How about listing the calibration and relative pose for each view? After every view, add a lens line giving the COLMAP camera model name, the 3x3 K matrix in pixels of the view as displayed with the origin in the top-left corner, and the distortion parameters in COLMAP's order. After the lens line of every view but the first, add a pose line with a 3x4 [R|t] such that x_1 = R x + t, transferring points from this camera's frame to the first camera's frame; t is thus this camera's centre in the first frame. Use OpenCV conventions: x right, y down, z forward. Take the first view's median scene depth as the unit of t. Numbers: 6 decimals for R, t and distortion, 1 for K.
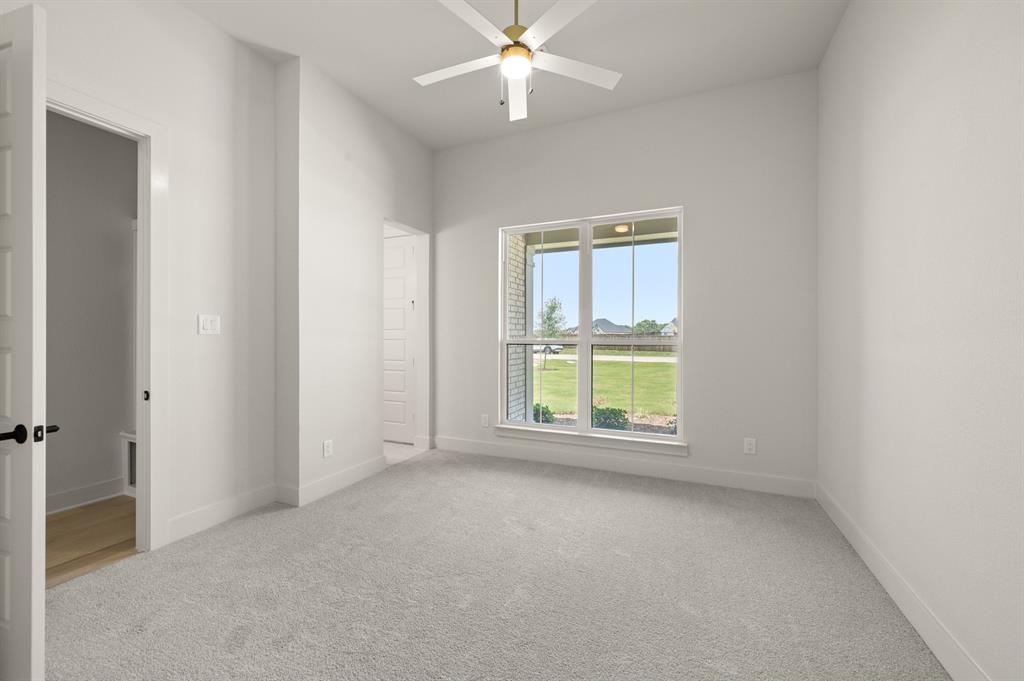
lens RADIAL K [[406.1, 0, 519.4], [0, 406.1, 338.0], [0, 0, 1]] dist [-0.003860, -0.000147]
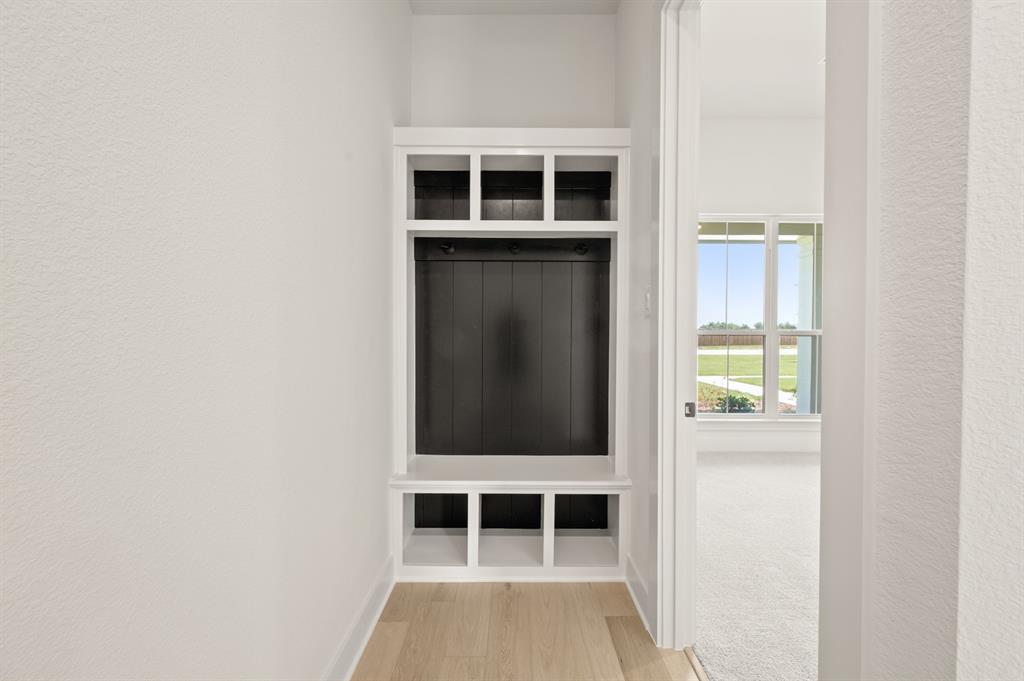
lens RADIAL K [[406.1, 0, 512.9], [0, 406.1, 341.8], [0, 0, 1]] dist [-0.003860, -0.000147]
pose [[0.924777, -0.001720, 0.380507, -0.762033], [-0.004378, 0.999875, 0.015161, 0.014126], [-0.380485, -0.015686, 0.924654, 0.276015]]
